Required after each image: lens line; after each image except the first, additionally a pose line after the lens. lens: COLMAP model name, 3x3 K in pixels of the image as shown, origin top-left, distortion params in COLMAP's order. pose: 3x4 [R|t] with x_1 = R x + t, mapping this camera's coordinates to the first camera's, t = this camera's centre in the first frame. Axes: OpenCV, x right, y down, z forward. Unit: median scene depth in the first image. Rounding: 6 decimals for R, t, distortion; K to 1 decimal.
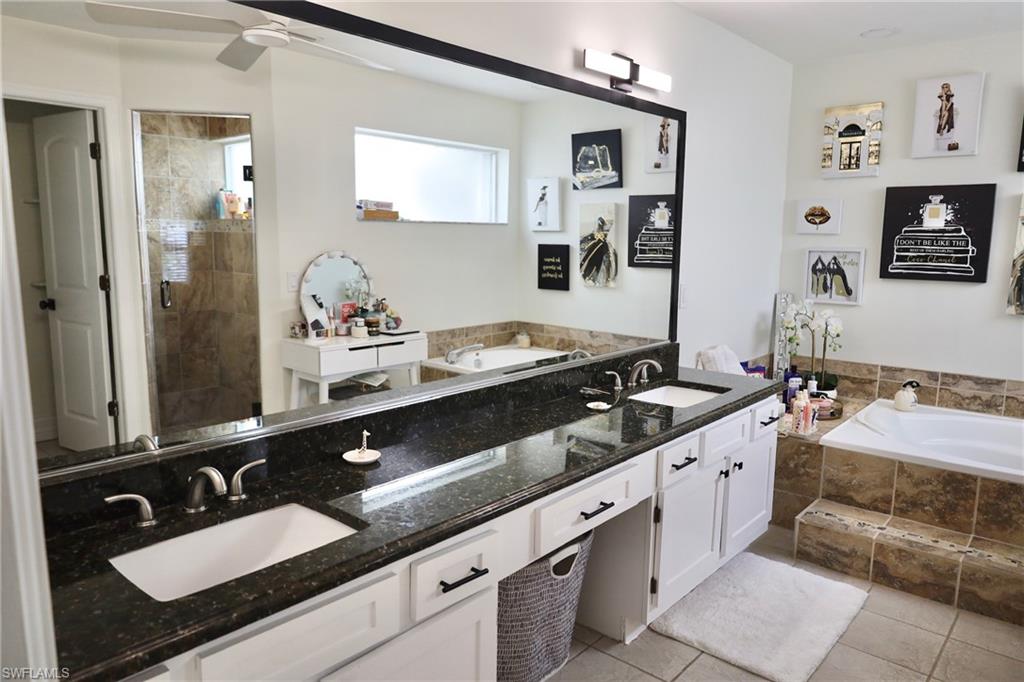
lens RADIAL K [[689.8, 0, 511.4], [0, 689.8, 341.8], [0, 0, 1]] dist [-0.017283, 0.004676]
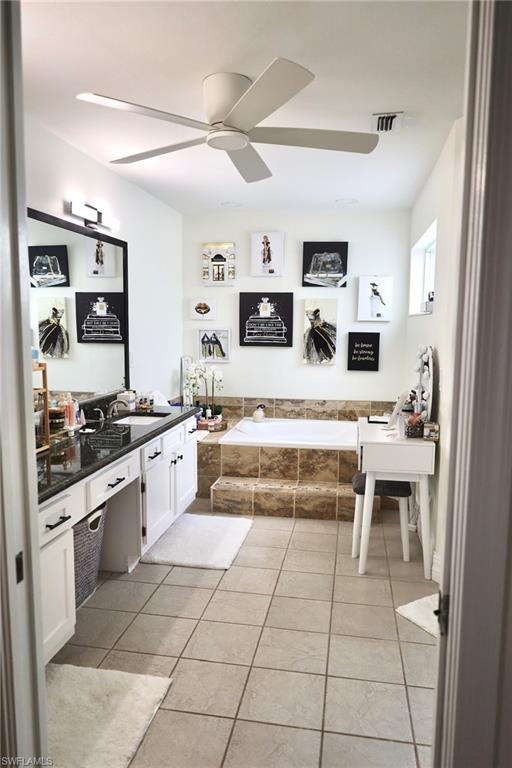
lens RADIAL K [[562.1, 0, 258.4], [0, 562.1, 388.0], [0, 0, 1]] dist [-0.071570, -0.003828]
pose [[0.849123, -0.058871, 0.524904, -0.178850], [0.076562, 0.996992, -0.012033, 0.035728], [-0.522616, 0.050405, 0.851077, -0.222985]]
